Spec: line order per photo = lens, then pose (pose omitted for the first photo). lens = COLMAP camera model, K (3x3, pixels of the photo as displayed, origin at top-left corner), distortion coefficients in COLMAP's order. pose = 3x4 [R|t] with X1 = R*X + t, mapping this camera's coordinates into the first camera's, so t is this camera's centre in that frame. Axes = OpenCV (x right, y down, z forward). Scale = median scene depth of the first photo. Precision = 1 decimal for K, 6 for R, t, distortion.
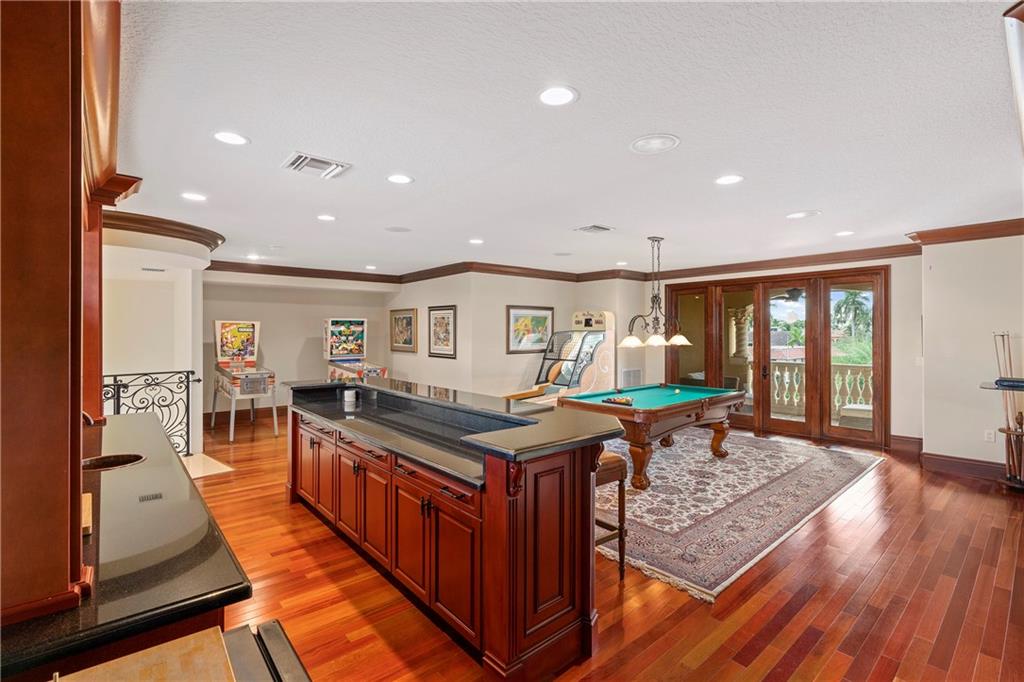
lens RADIAL K [[465.8, 0, 505.8], [0, 465.8, 328.8], [0, 0, 1]] dist [-0.002051, 0.000224]
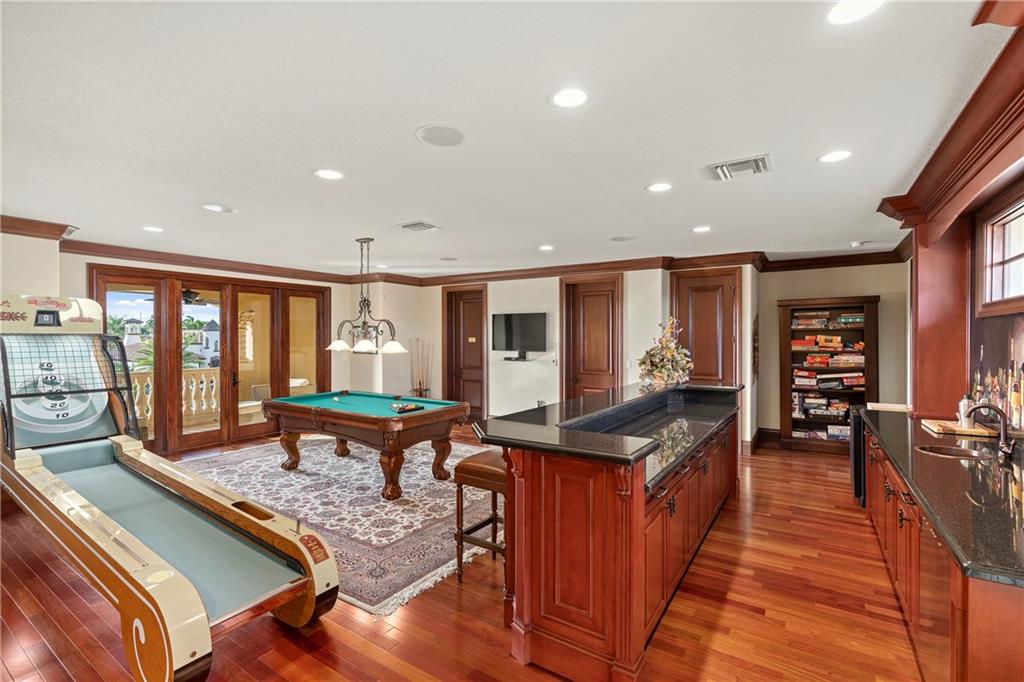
lens RADIAL K [[456.0, 0, 512.0], [0, 456.0, 341.0], [0, 0, 1]] dist [0.000107, 0.000109]
pose [[-0.280375, -0.010174, 0.959837, -0.481243], [-0.007119, 0.999938, 0.008520, 0.004136], [-0.959864, -0.004444, -0.280430, 0.696712]]
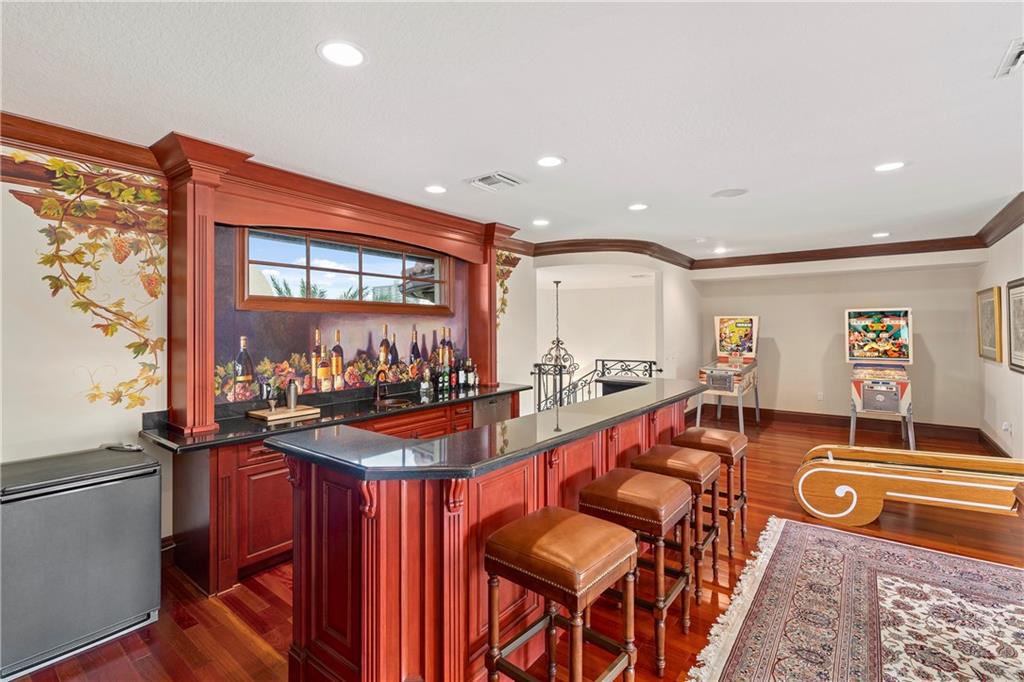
lens RADIAL K [[465.8, 0, 505.8], [0, 465.8, 328.8], [0, 0, 1]] dist [-0.002051, 0.000224]
pose [[0.203620, 0.001037, -0.979049, 0.291526], [0.010226, 0.999943, 0.003186, 0.001666], [0.978996, -0.010660, 0.203598, 0.314144]]
